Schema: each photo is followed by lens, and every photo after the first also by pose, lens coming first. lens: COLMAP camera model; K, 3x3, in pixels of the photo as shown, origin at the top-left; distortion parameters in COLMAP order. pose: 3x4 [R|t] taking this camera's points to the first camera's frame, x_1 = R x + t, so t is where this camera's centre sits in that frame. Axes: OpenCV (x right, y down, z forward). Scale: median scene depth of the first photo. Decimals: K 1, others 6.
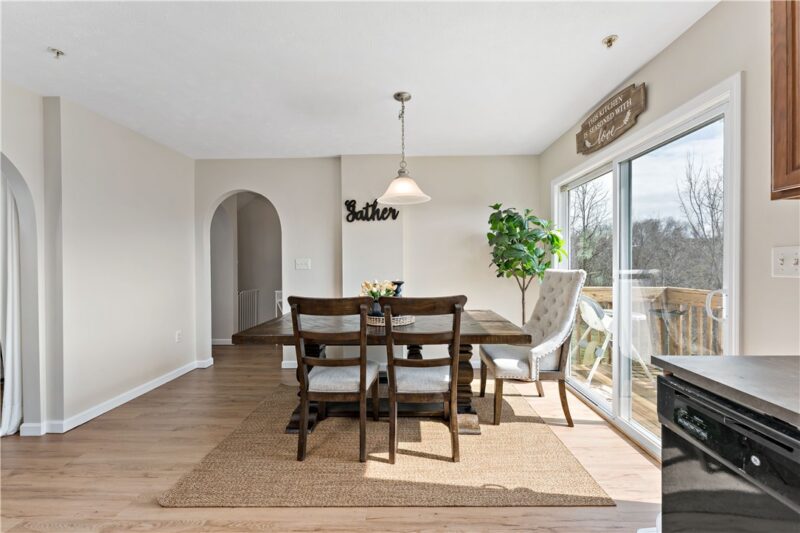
lens RADIAL K [[323.2, 0, 400.2], [0, 323.2, 266.4], [0, 0, 1]] dist [-0.001717, 0.000457]
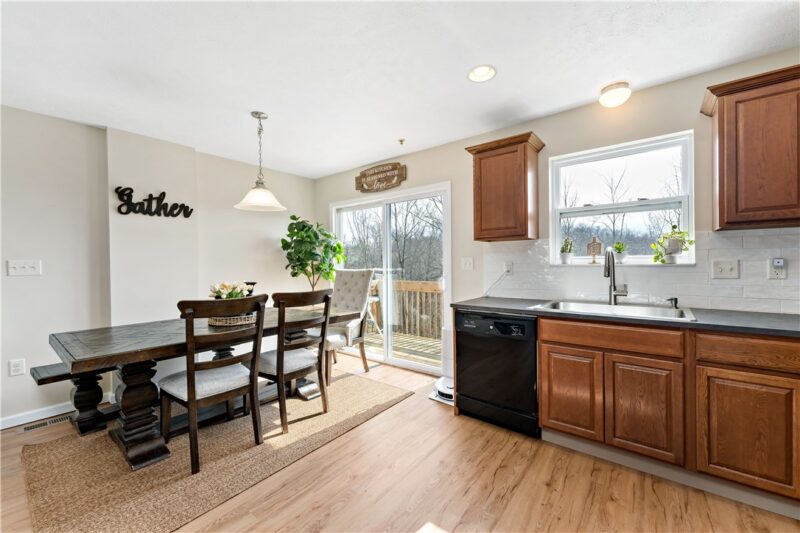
lens RADIAL K [[323.2, 0, 397.9], [0, 323.2, 264.9], [0, 0, 1]] dist [-0.001717, 0.000457]
pose [[0.605555, -0.003902, 0.795794, -0.504218], [0.010729, 0.999937, -0.003261, -0.001724], [-0.795731, 0.010513, 0.605558, -0.040123]]
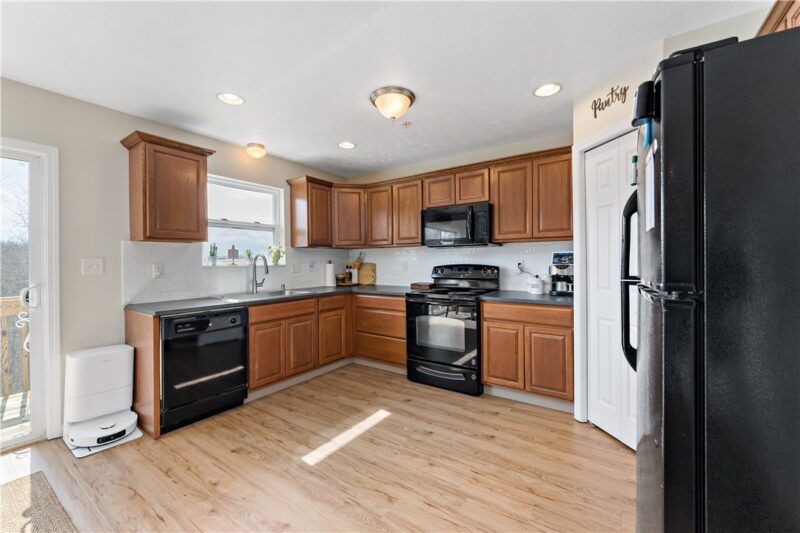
lens RADIAL K [[323.2, 0, 403.5], [0, 323.2, 264.8], [0, 0, 1]] dist [-0.001717, 0.000457]
pose [[-0.838538, 0.006093, 0.544809, -0.628424], [0.015332, 0.999805, 0.012416, -0.009250], [-0.544627, 0.018764, -0.838468, 0.725018]]
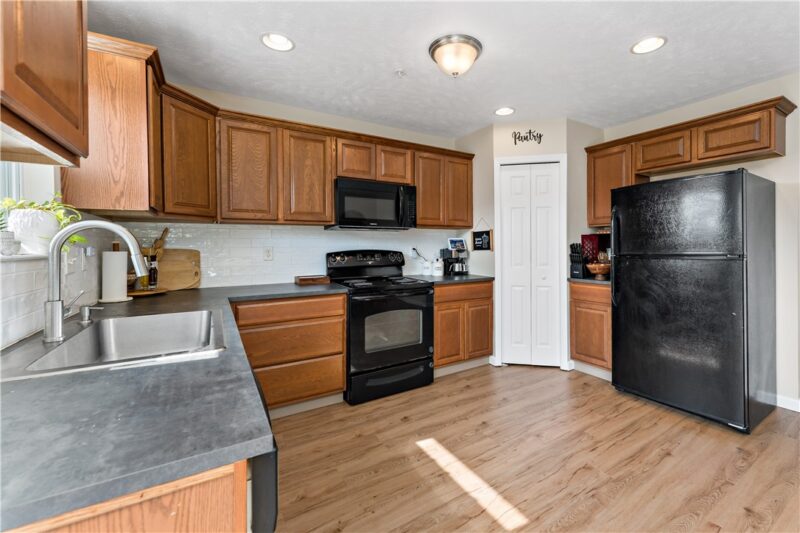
lens RADIAL K [[343.3, 0, 442.9], [0, 343.3, 250.5], [0, 0, 1]] dist [0.000548, 0.000327]
pose [[-0.819751, 0.018259, -0.572429, 0.333762], [0.004794, 0.999675, 0.025022, -0.016667], [0.572700, 0.017768, -0.819573, 0.631296]]
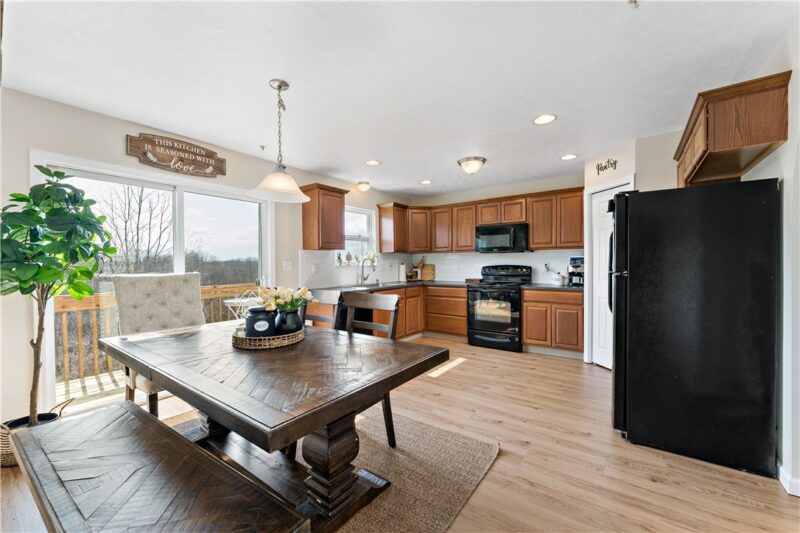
lens RADIAL K [[323.2, 0, 407.3], [0, 323.2, 271.1], [0, 0, 1]] dist [-0.001717, 0.000457]
pose [[-0.830742, -0.001437, 0.556656, -0.680815], [0.015153, 0.999568, 0.025194, -0.011156], [-0.556452, 0.029365, -0.830361, 1.330873]]
